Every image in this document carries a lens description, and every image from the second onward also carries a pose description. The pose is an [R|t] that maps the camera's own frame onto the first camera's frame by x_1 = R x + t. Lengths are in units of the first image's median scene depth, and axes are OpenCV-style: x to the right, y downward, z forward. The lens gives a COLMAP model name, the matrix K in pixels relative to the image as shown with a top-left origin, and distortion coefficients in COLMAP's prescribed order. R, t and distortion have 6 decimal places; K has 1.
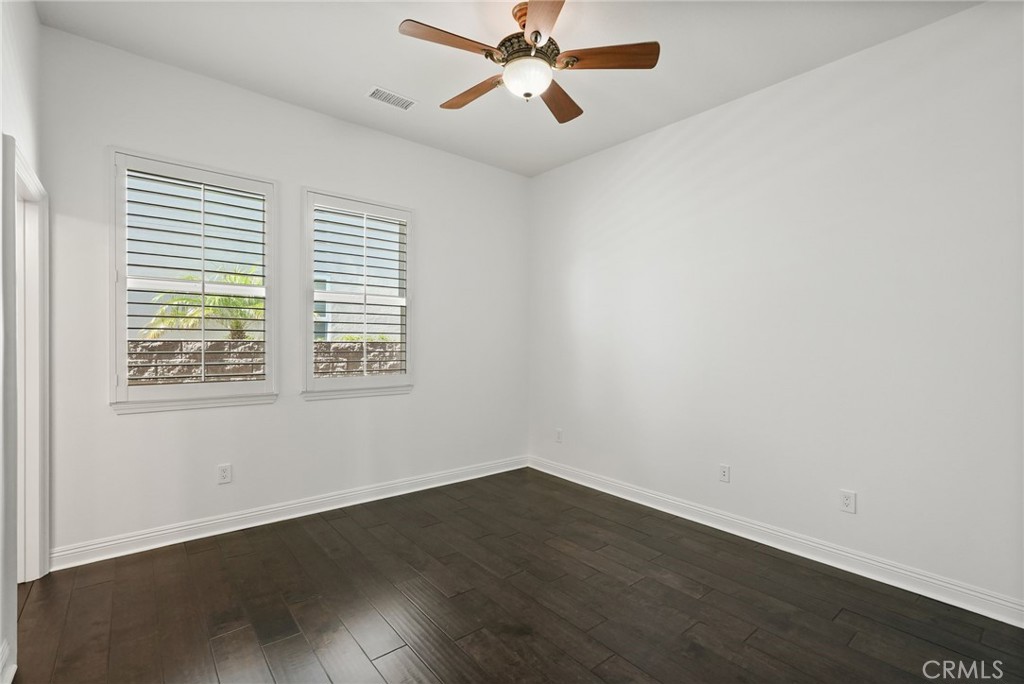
lens RADIAL K [[461.3, 0, 511.7], [0, 461.3, 340.7], [0, 0, 1]] dist [-0.005207, 0.005943]
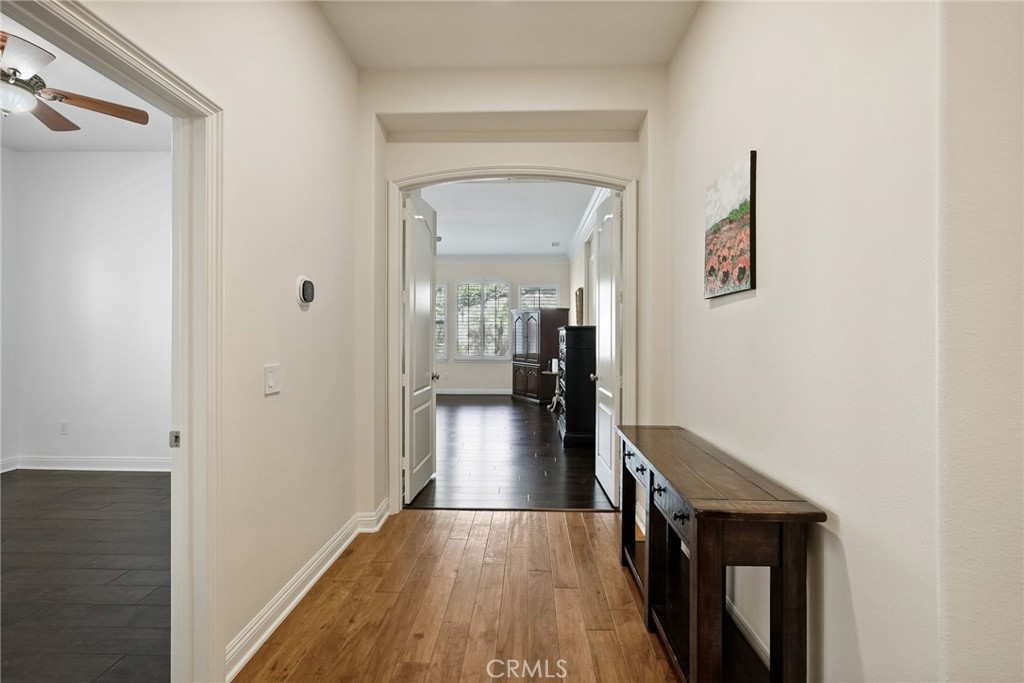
lens RADIAL K [[461.3, 0, 509.4], [0, 461.3, 336.3], [0, 0, 1]] dist [-0.005207, 0.005943]
pose [[0.666366, -0.005544, 0.745604, 0.005547], [0.004992, 0.999983, 0.002974, 0.022480], [-0.745608, 0.001740, 0.666383, -0.587378]]
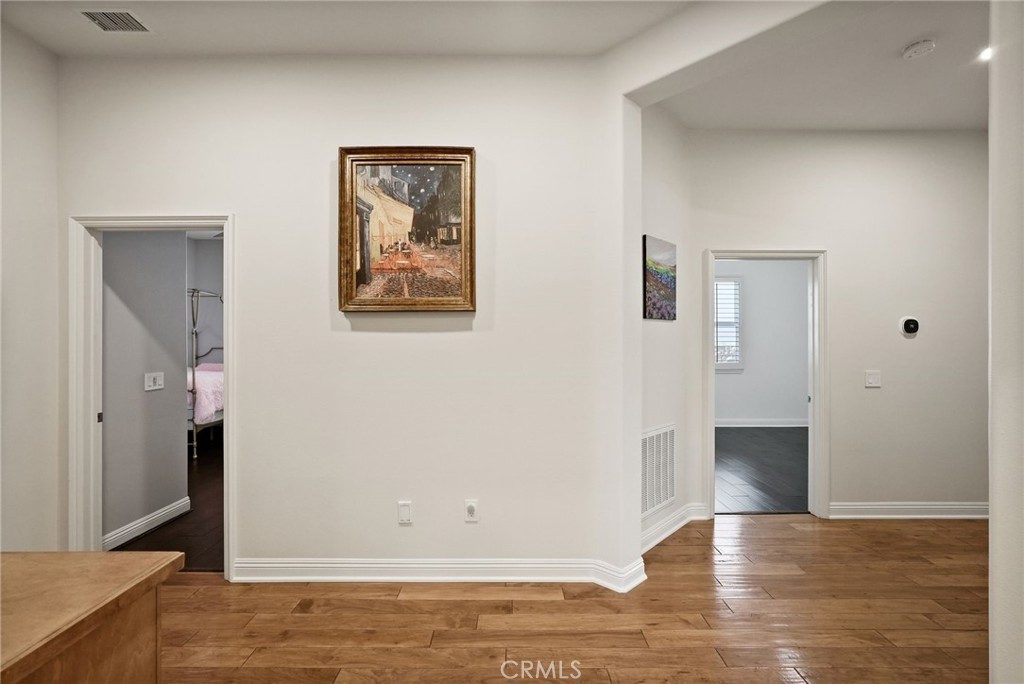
lens RADIAL K [[461.3, 0, 511.4], [0, 461.3, 343.7], [0, 0, 1]] dist [-0.005207, 0.005943]
pose [[0.766096, -0.007719, -0.642680, 0.925542], [0.001106, 0.999942, -0.010693, -0.027034], [0.642725, 0.007481, 0.766060, -2.914658]]
